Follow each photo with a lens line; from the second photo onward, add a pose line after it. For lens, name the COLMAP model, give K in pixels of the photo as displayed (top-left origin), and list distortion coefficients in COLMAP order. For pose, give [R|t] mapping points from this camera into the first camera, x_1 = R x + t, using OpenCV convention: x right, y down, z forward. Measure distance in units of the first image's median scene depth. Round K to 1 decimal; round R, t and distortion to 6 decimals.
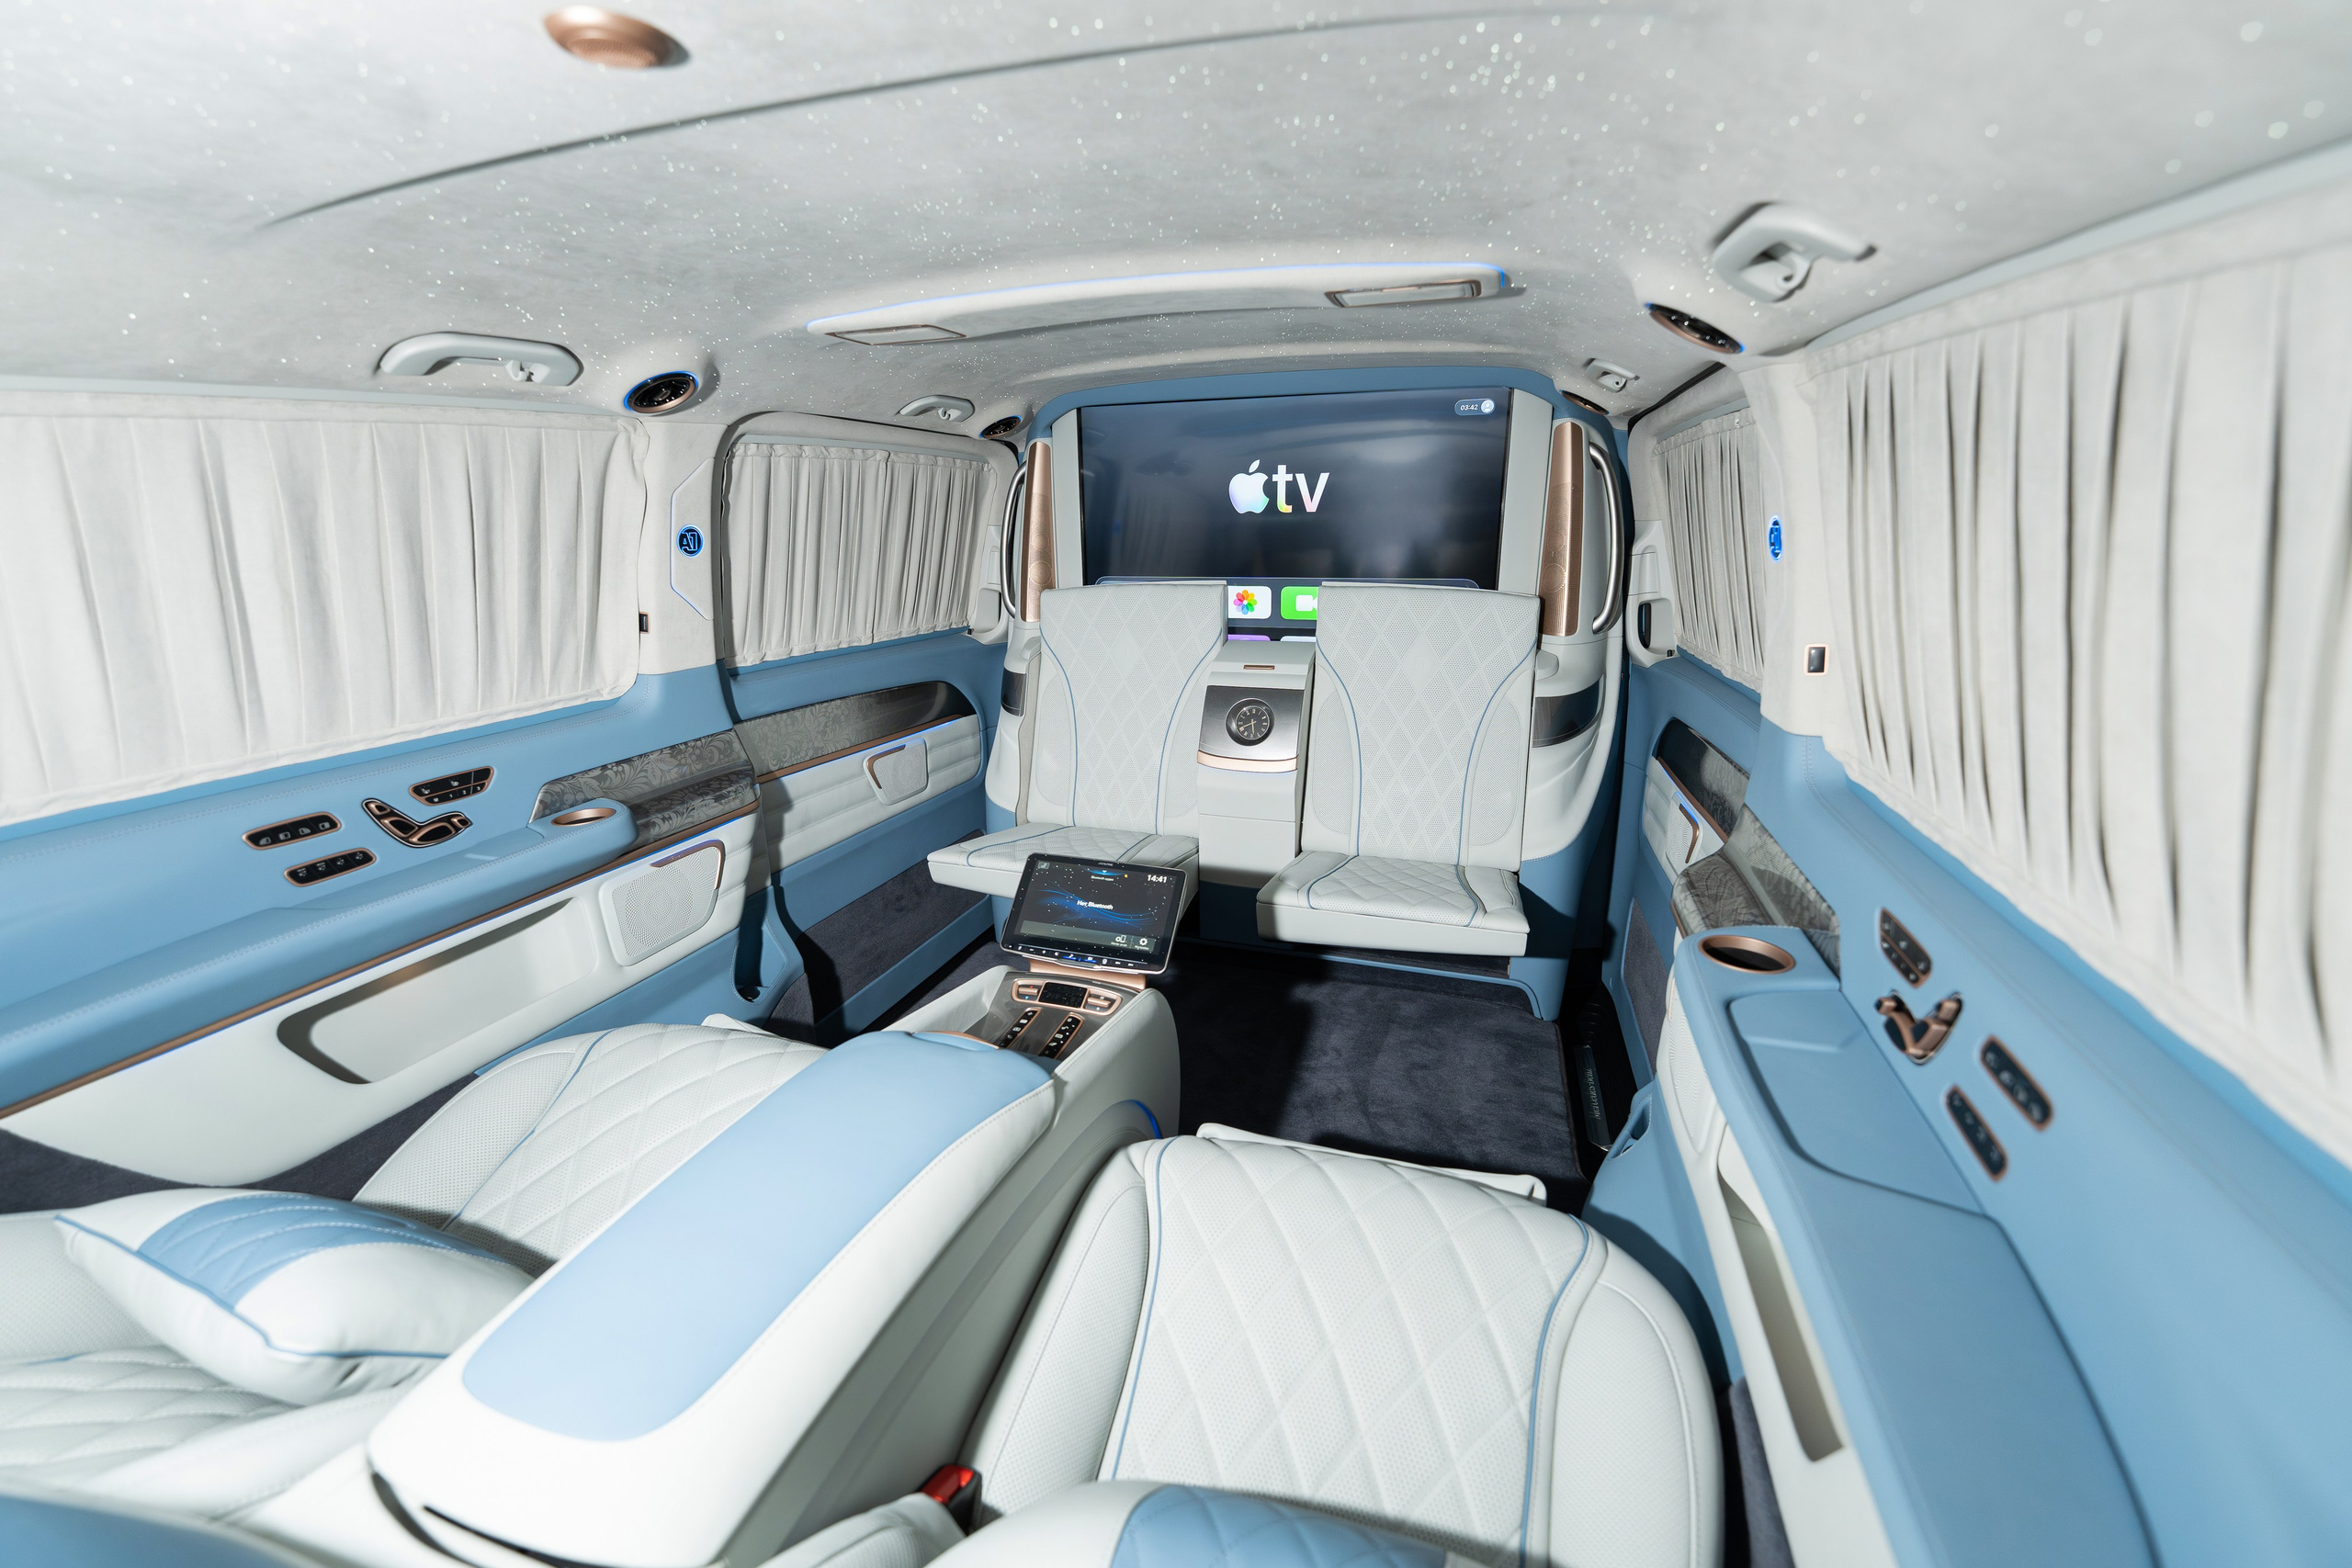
lens RADIAL K [[929.7, 0, 1175.2], [0, 929.7, 784.2], [0, 0, 1]] dist [-0.002964, 0.000094]
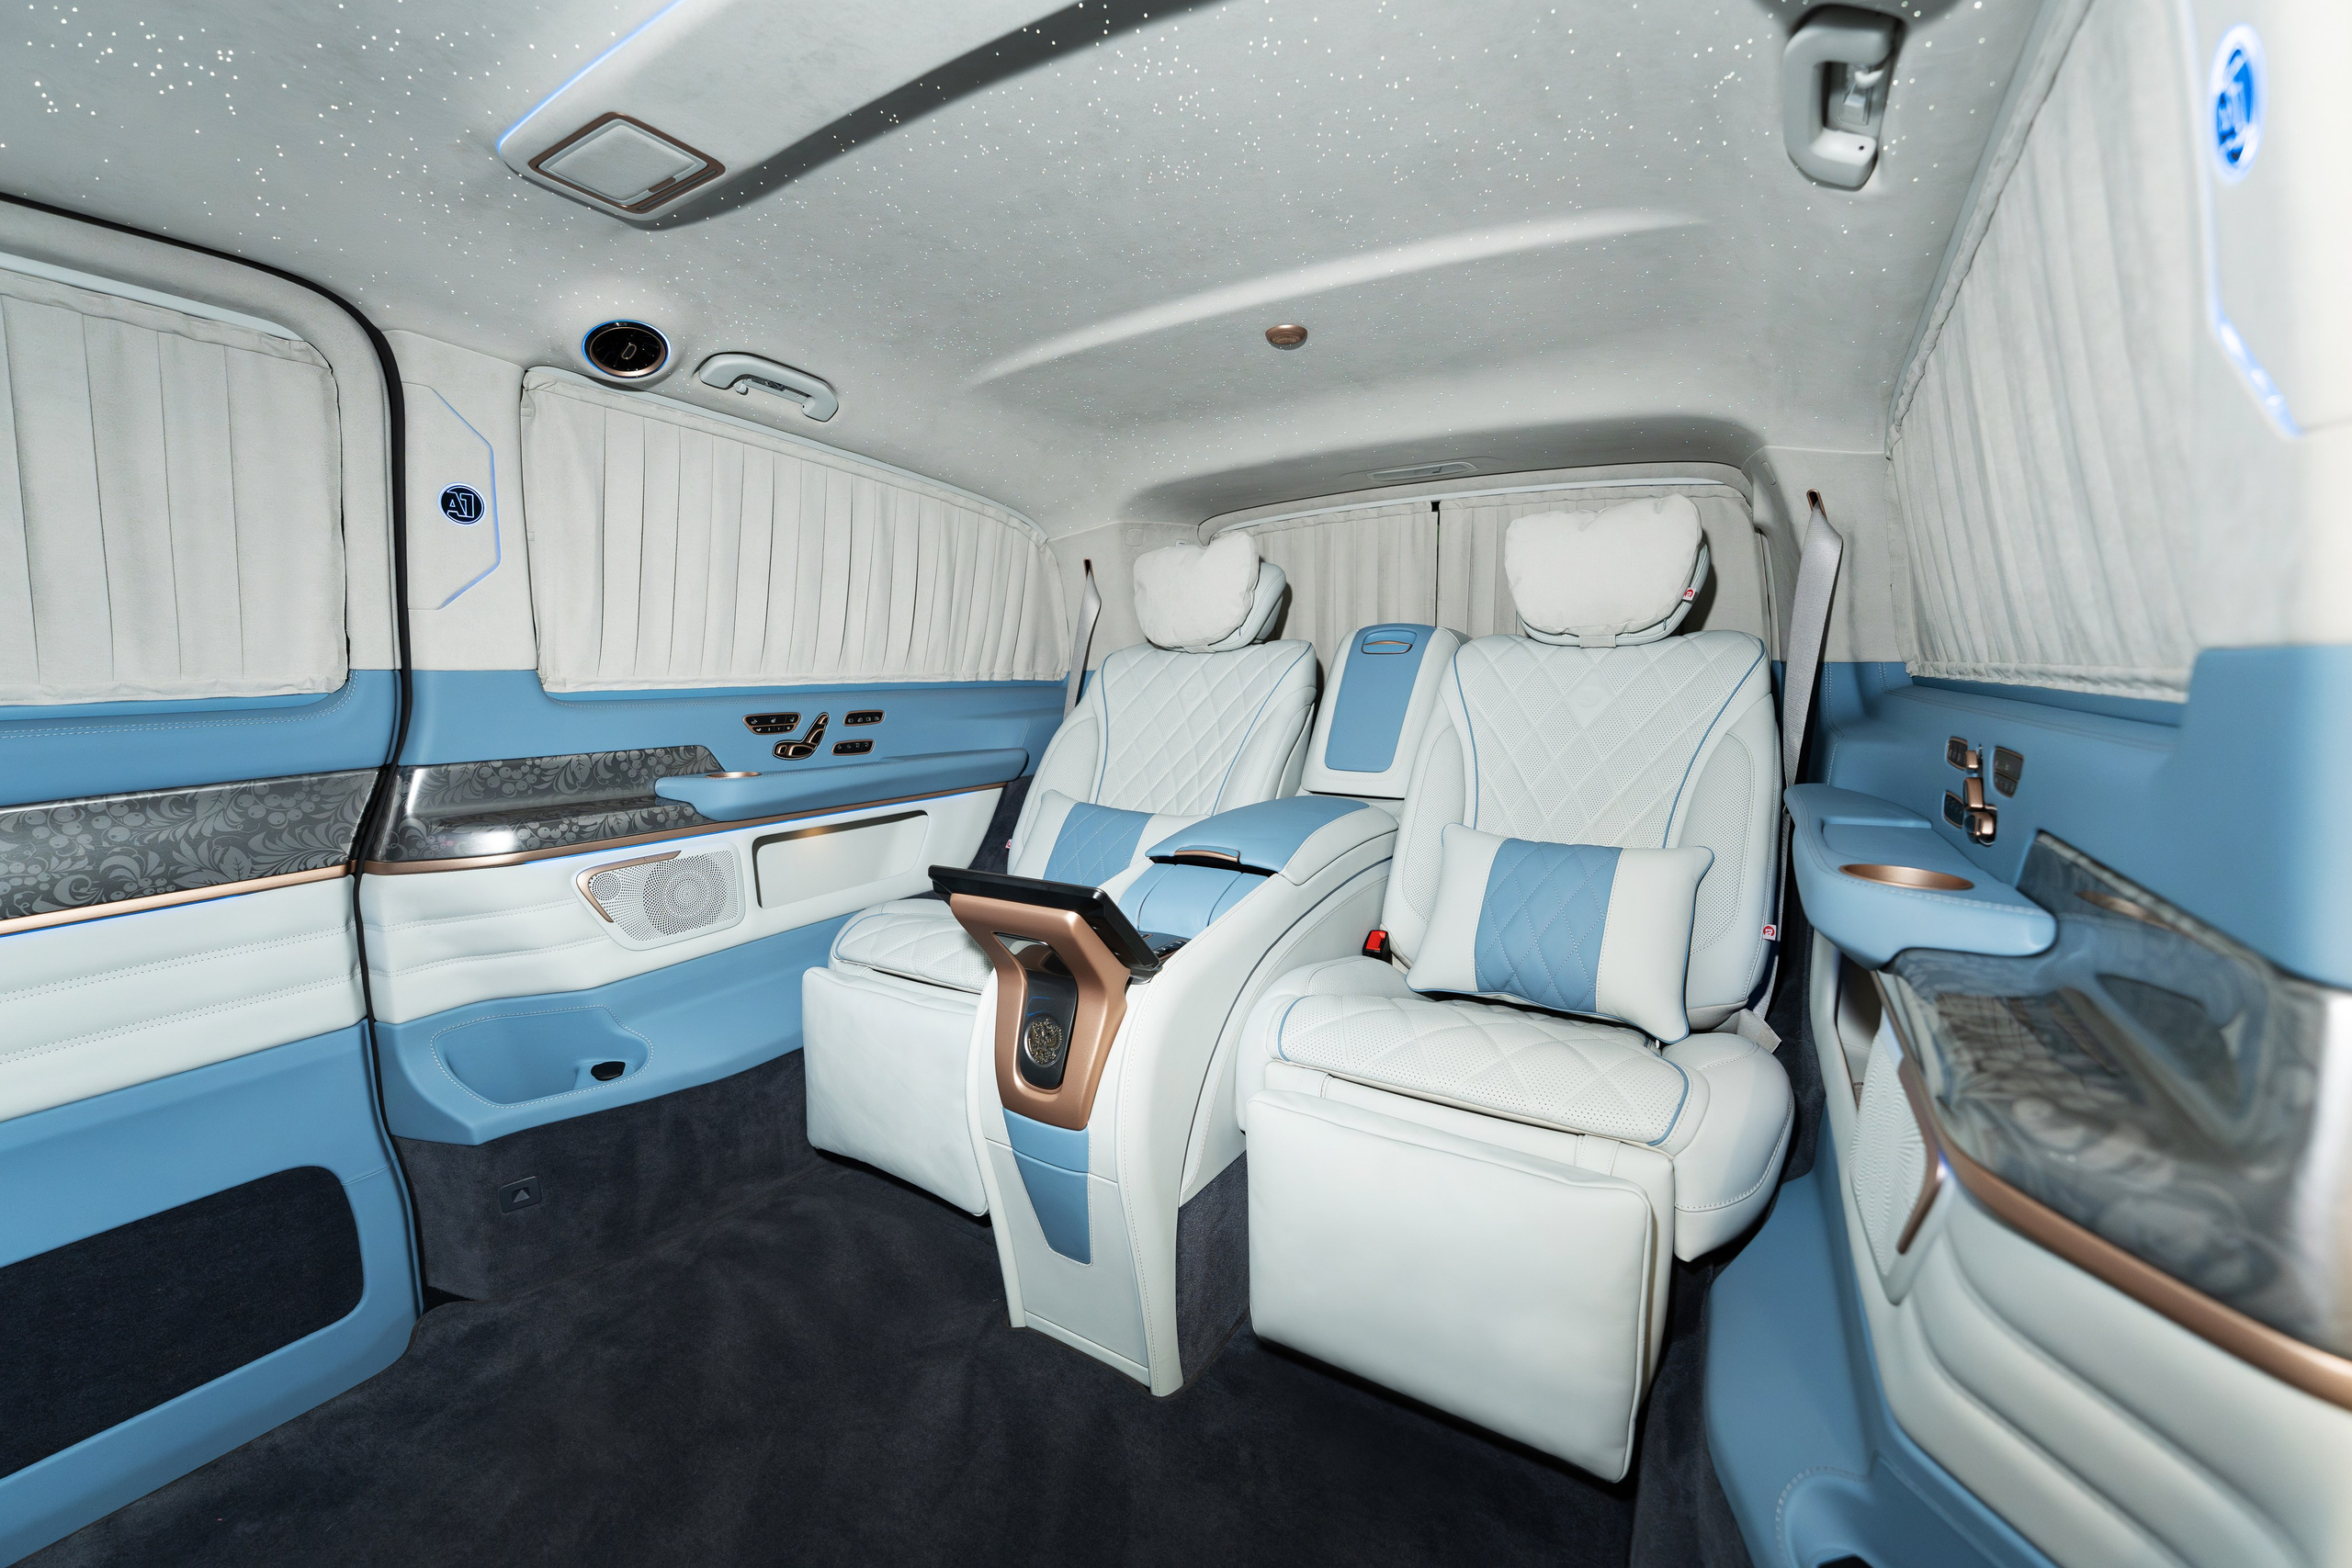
lens RADIAL K [[929.7, 0, 1175.0], [0, 929.7, 788.6], [0, 0, 1]] dist [-0.002964, 0.000094]
pose [[-0.971352, -0.011850, 0.237349, -0.396401], [0.083443, 0.918158, 0.387329, -0.270634], [-0.222513, 0.396038, -0.890866, 1.684596]]
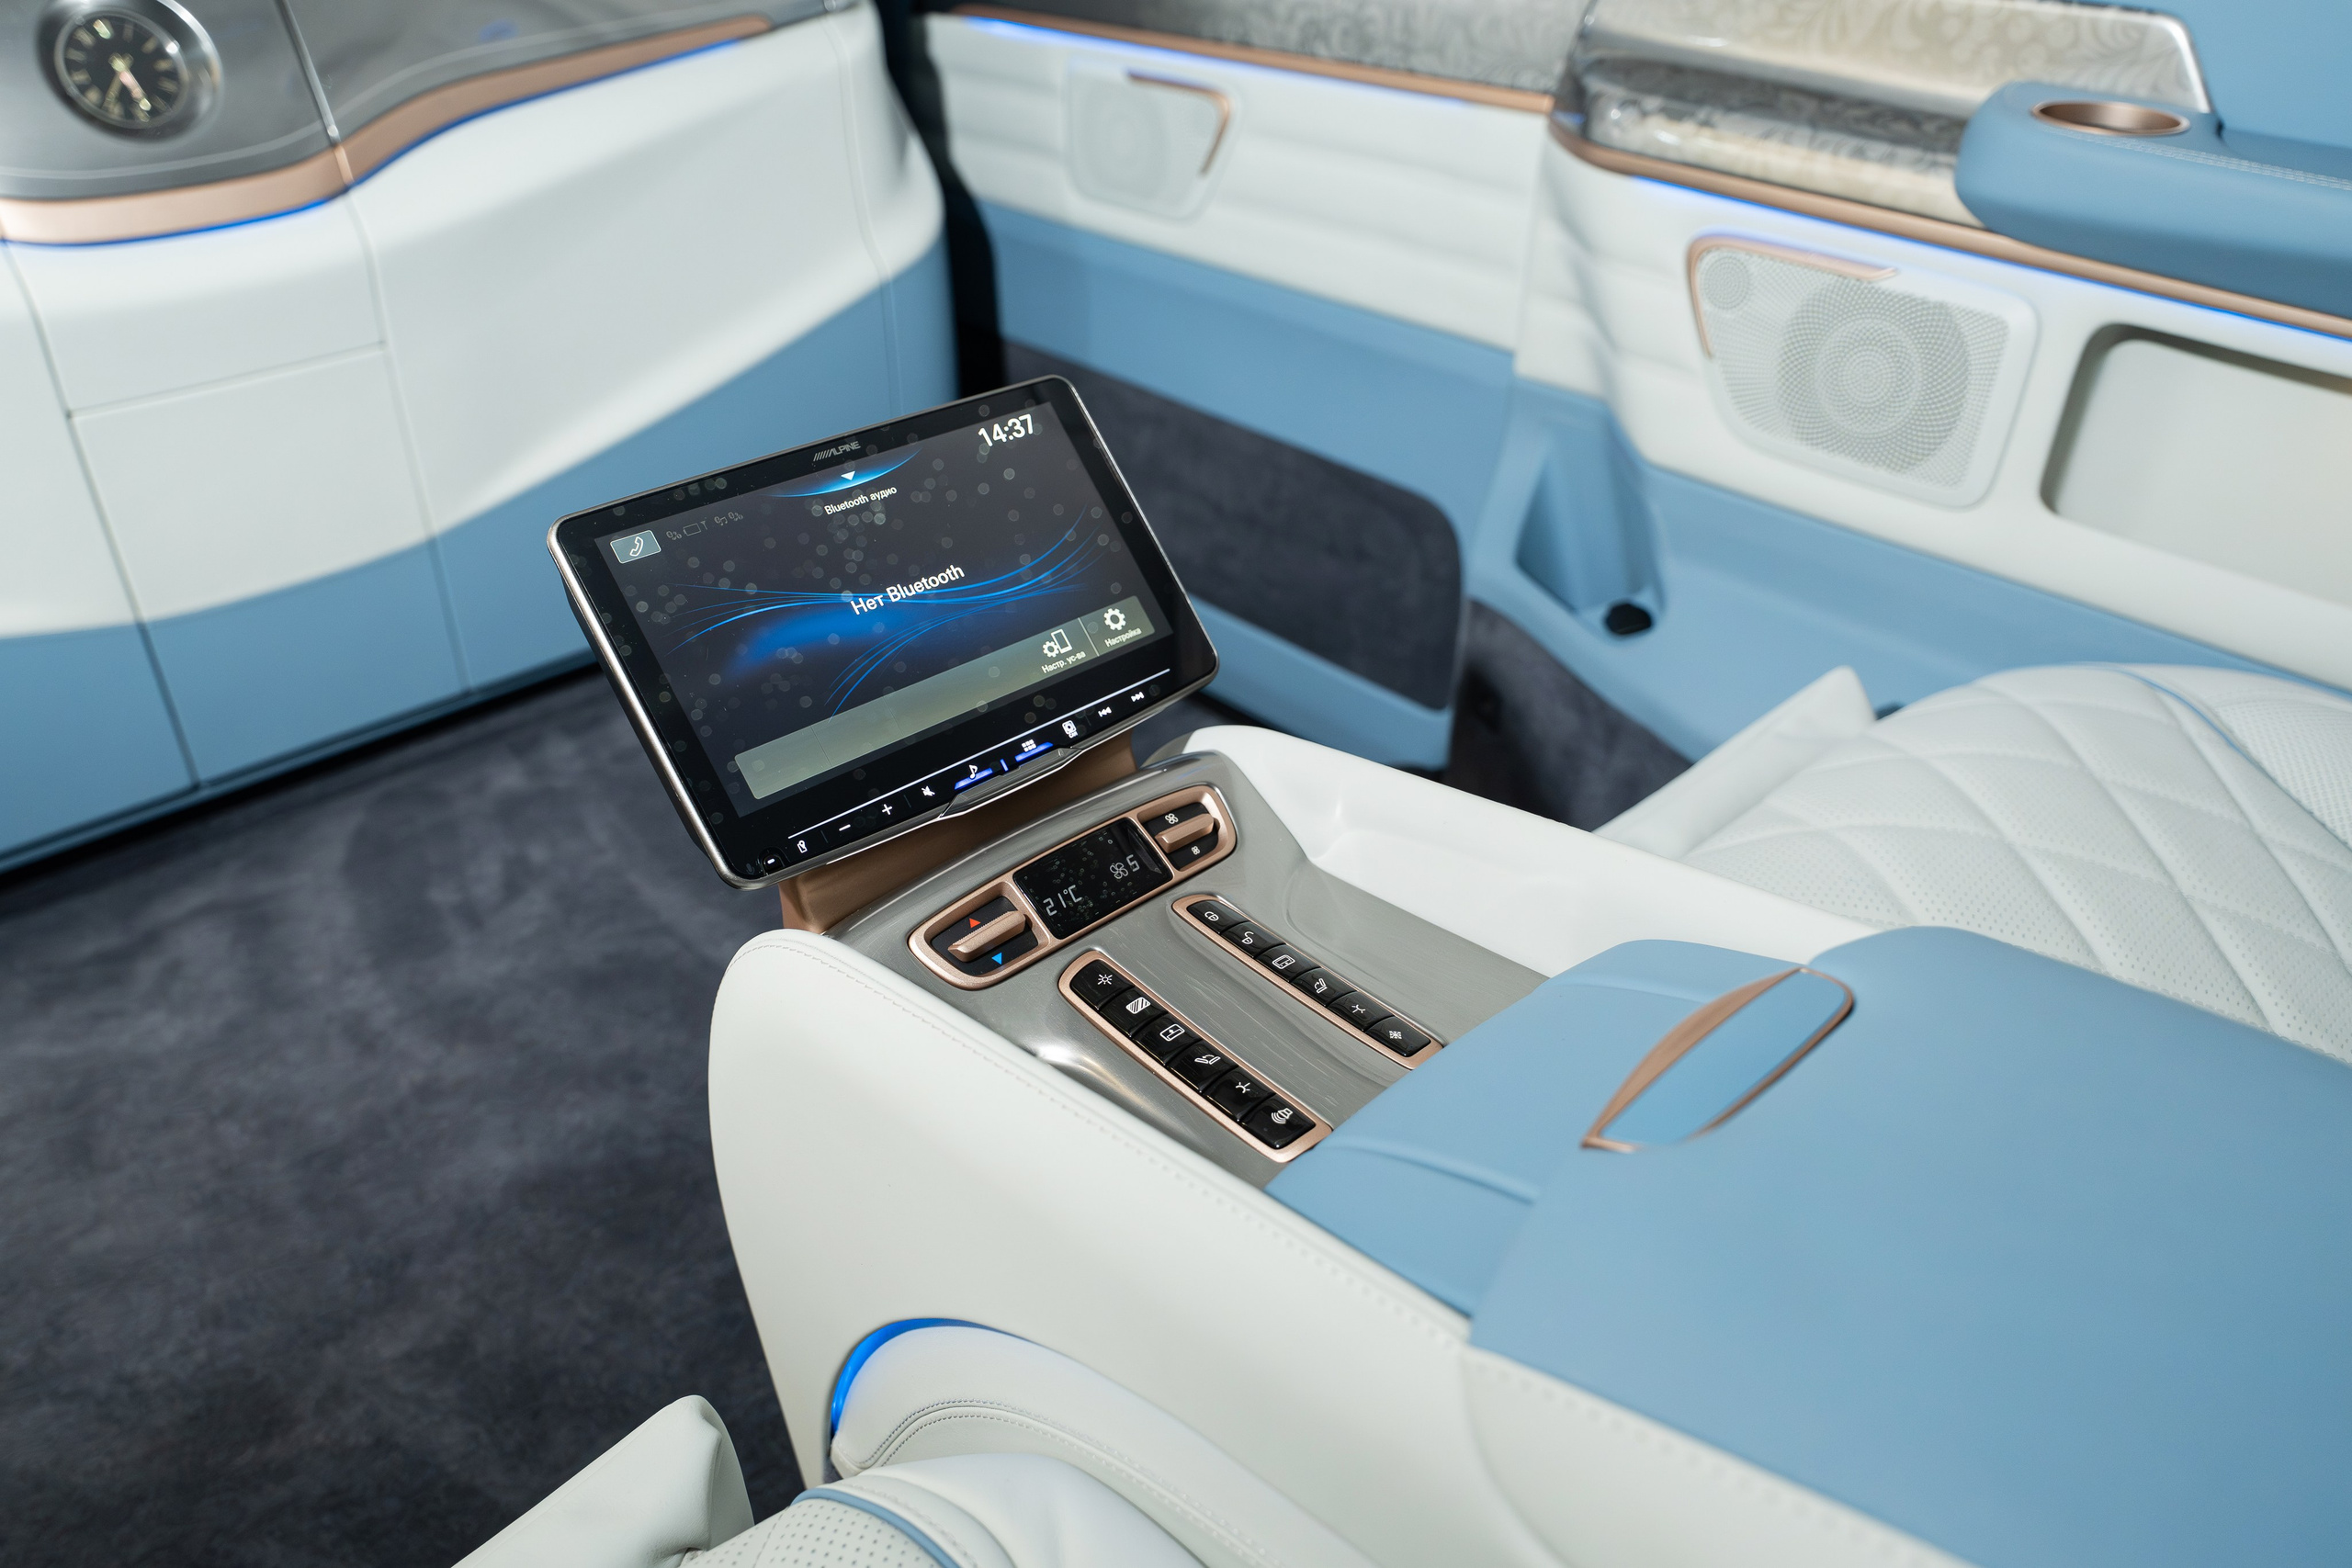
lens RADIAL K [[1707.7, 0, 1167.3], [0, 1707.7, 780.8], [0, 0, 1]] dist [0.003493, -0.008454]
pose [[0.484969, -0.463989, 0.741296, -0.475518], [0.228529, 0.885434, 0.404699, -0.012266], [-0.844145, -0.026859, 0.535442, 0.666267]]
